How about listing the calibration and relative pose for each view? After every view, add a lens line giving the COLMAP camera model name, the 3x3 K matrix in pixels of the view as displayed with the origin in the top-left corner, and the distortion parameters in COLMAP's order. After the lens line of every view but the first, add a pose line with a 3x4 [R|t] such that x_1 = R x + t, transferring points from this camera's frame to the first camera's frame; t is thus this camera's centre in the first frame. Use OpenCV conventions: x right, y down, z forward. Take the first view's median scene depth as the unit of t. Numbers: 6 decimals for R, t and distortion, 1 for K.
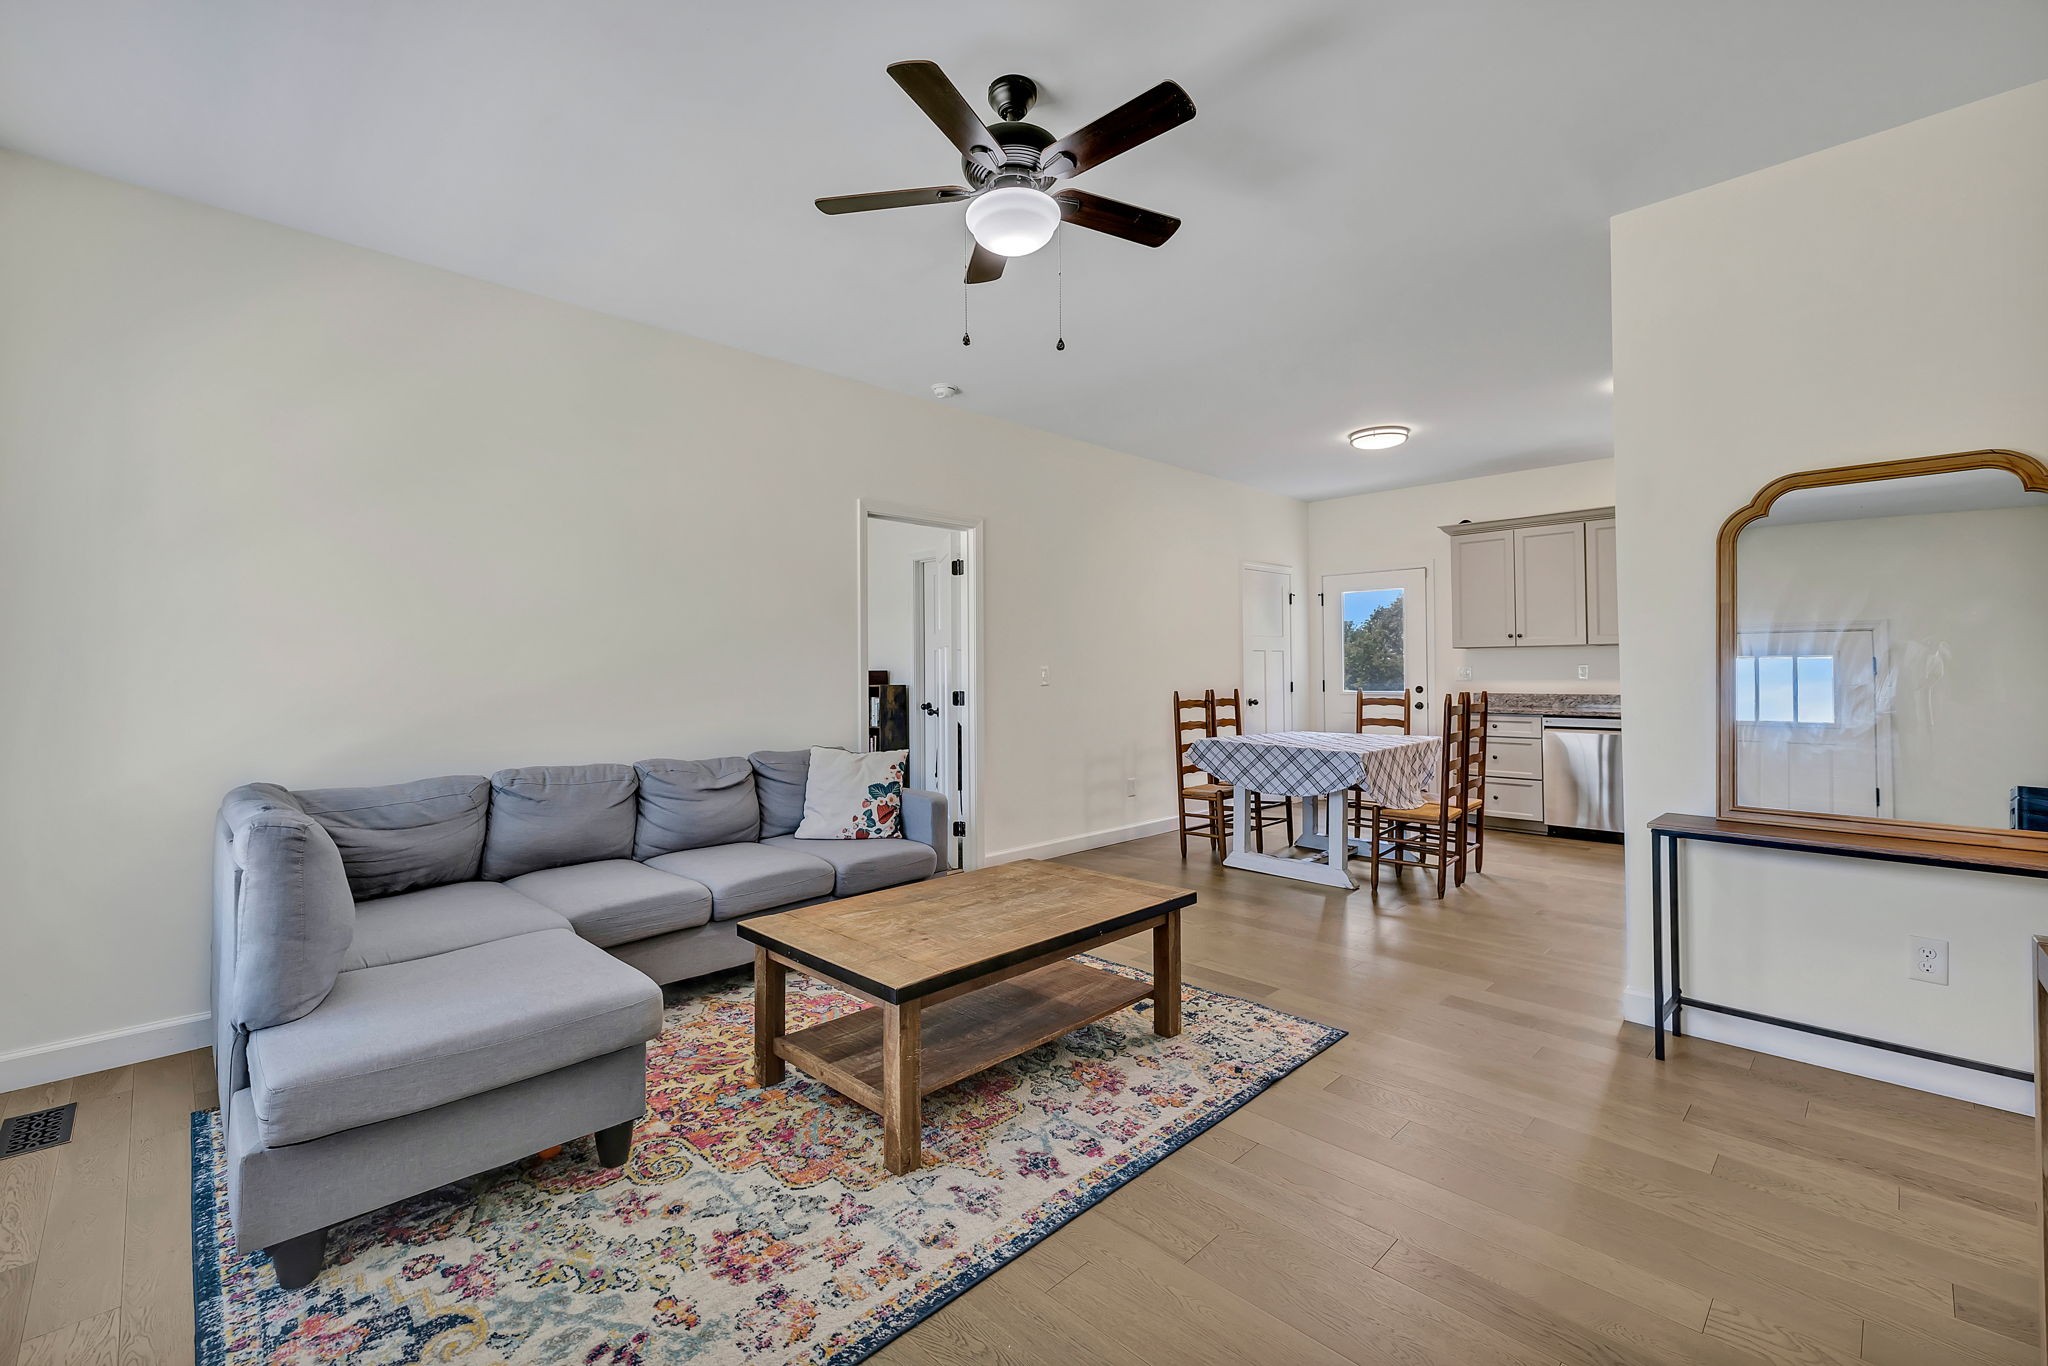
lens RADIAL K [[870.7, 0, 1017.1], [0, 870.7, 673.8], [0, 0, 1]] dist [0.000551, -0.000117]
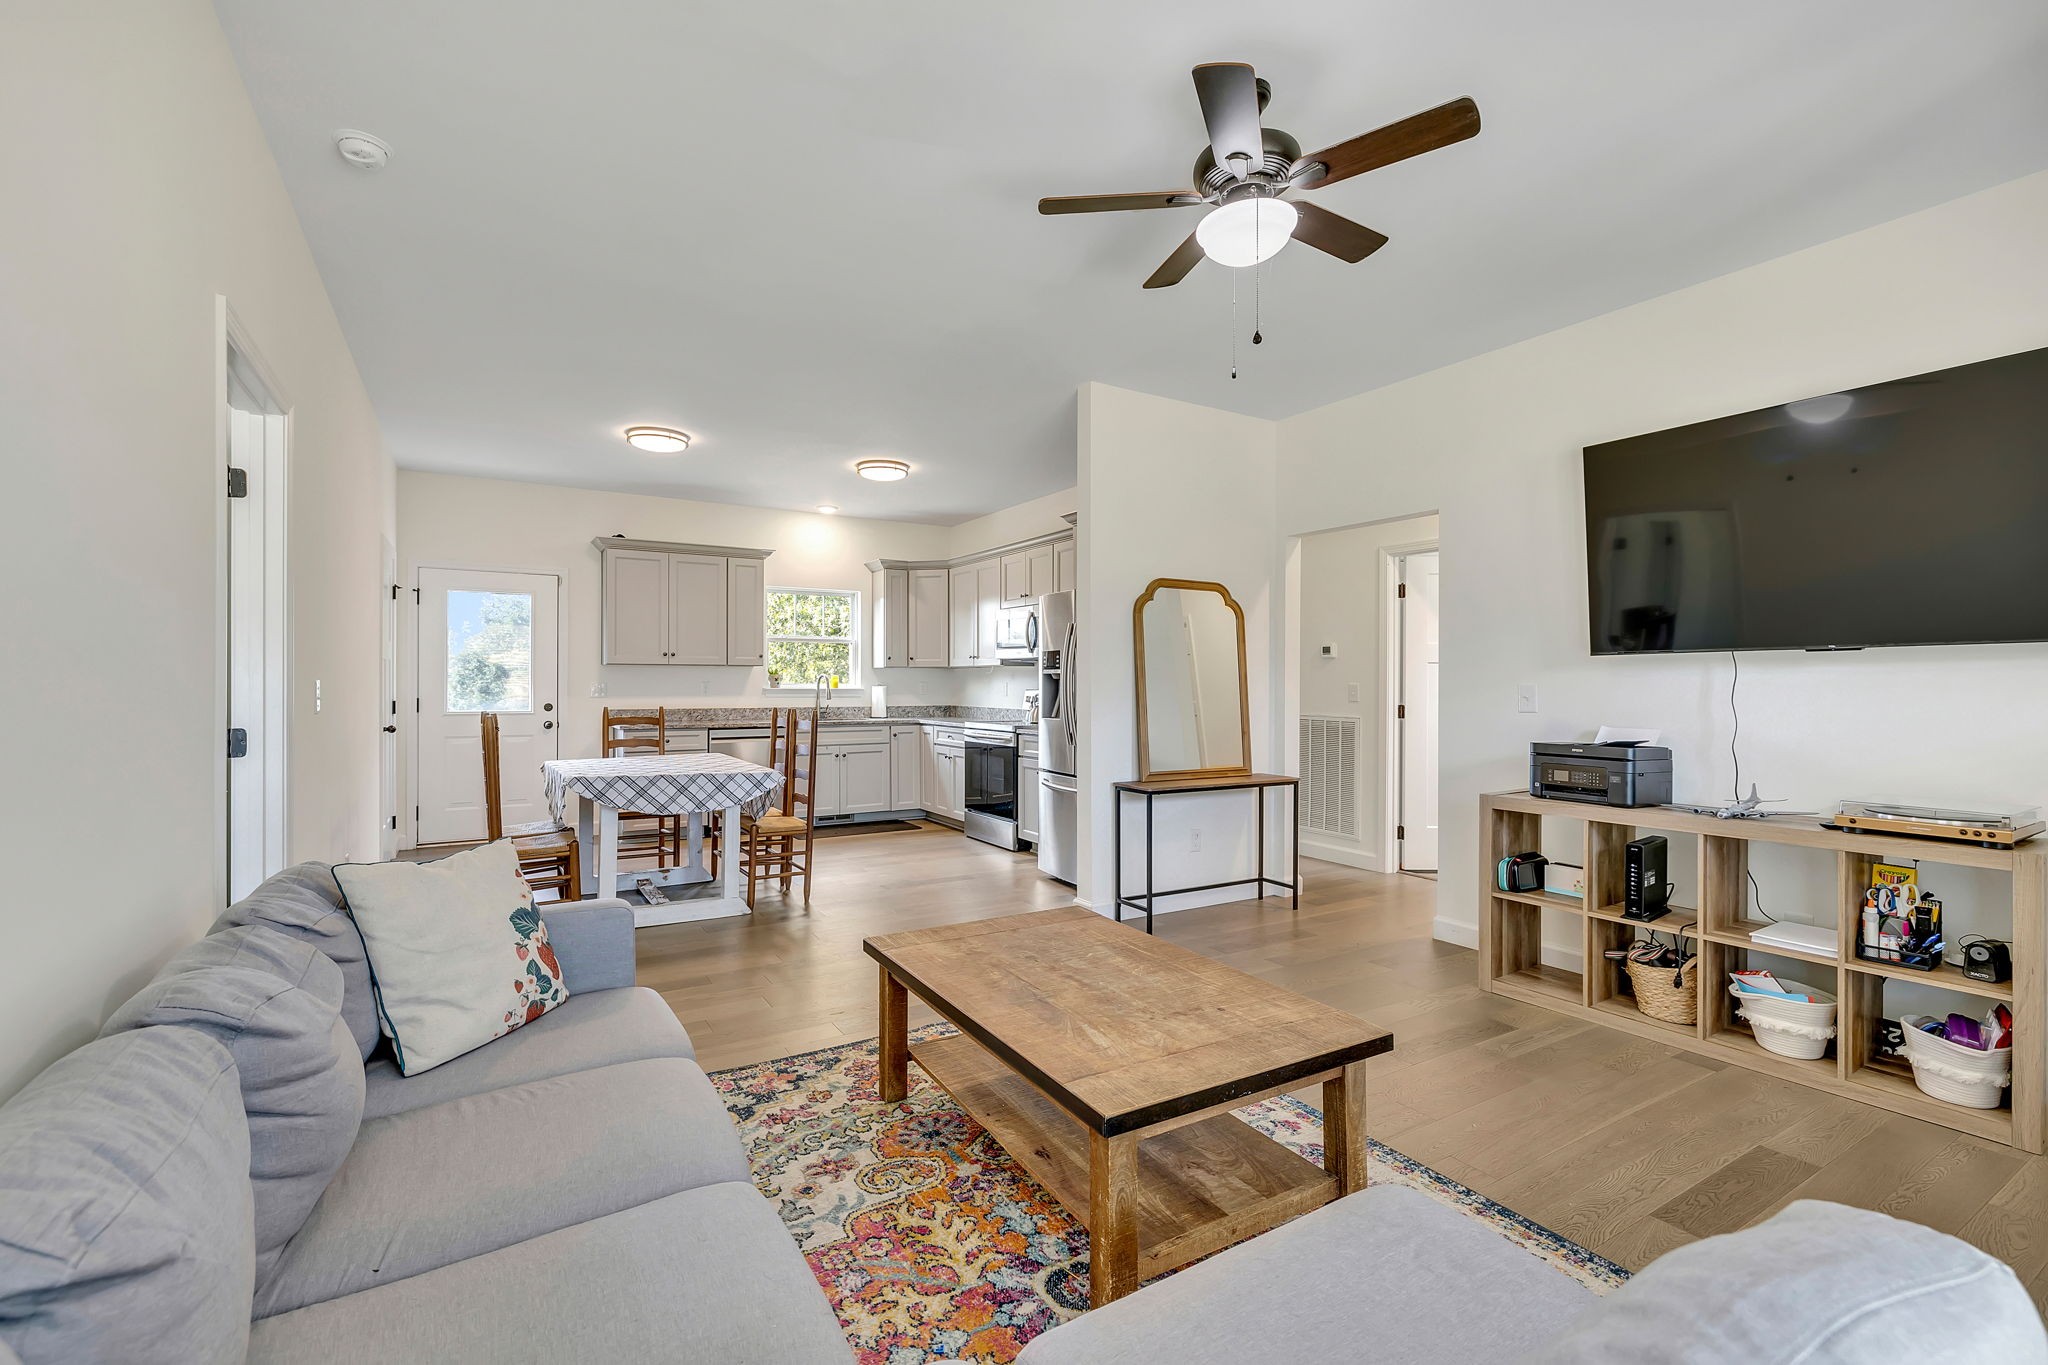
lens RADIAL K [[870.7, 0, 1001.9], [0, 870.7, 675.8], [0, 0, 1]] dist [0.000551, -0.000117]
pose [[0.251209, 0.015186, 0.967814, -0.403087], [-0.002969, 0.999884, -0.014918, -0.003725], [-0.967928, 0.000875, 0.251225, 0.403404]]
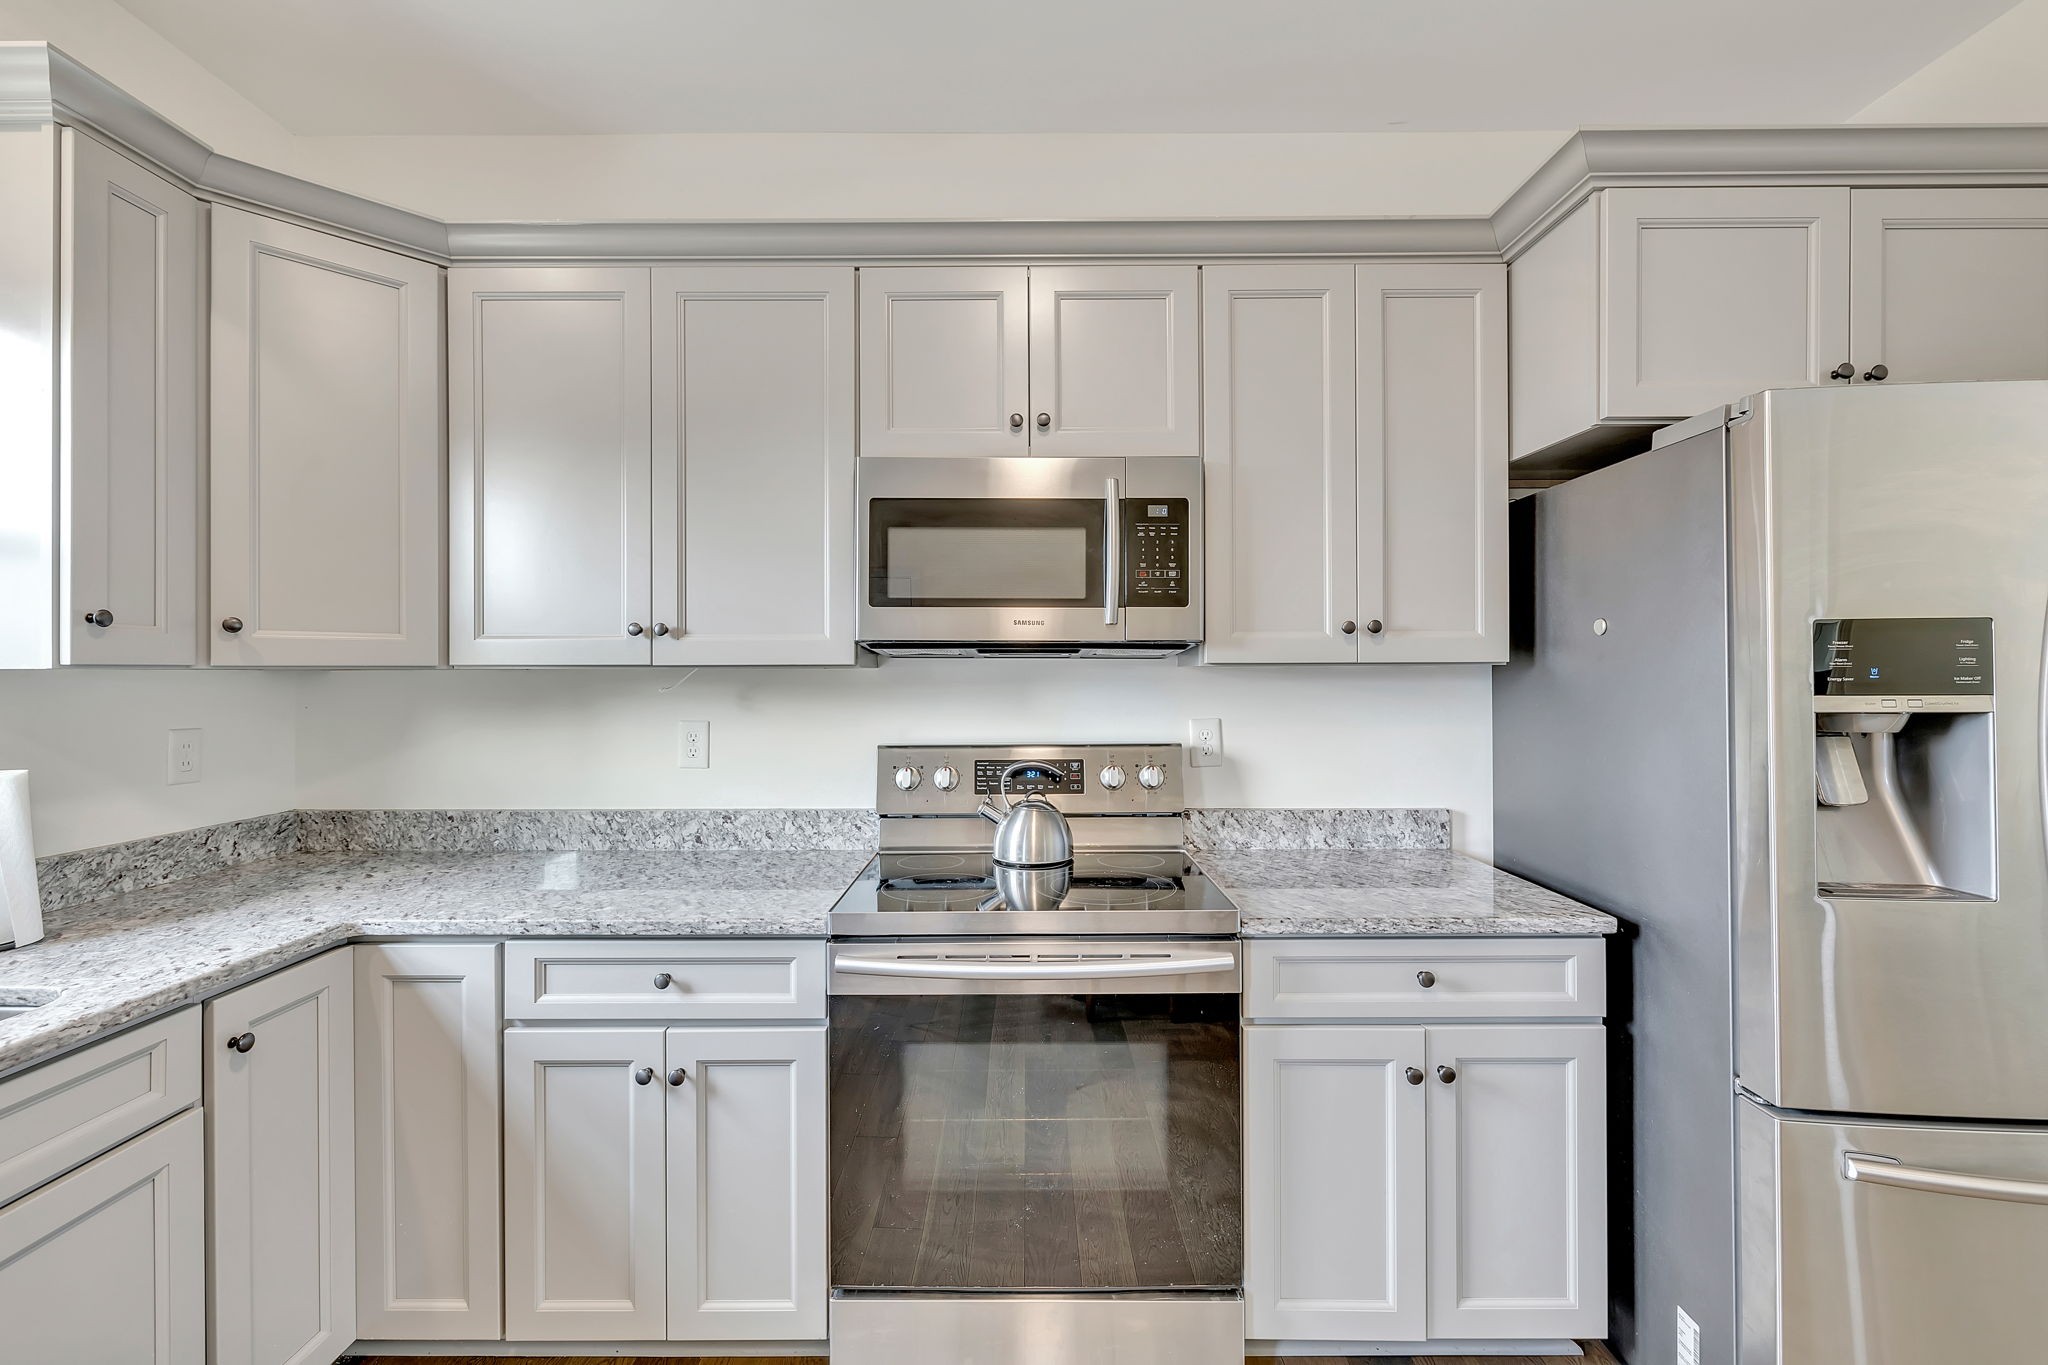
lens RADIAL K [[870.7, 0, 1016.7], [0, 870.7, 671.0], [0, 0, 1]] dist [0.000551, -0.000117]
pose [[-0.699857, 0.011969, 0.714182, 0.522224], [0.011288, 0.999920, -0.005695, -0.032196], [-0.714194, 0.004076, -0.699936, 0.913024]]
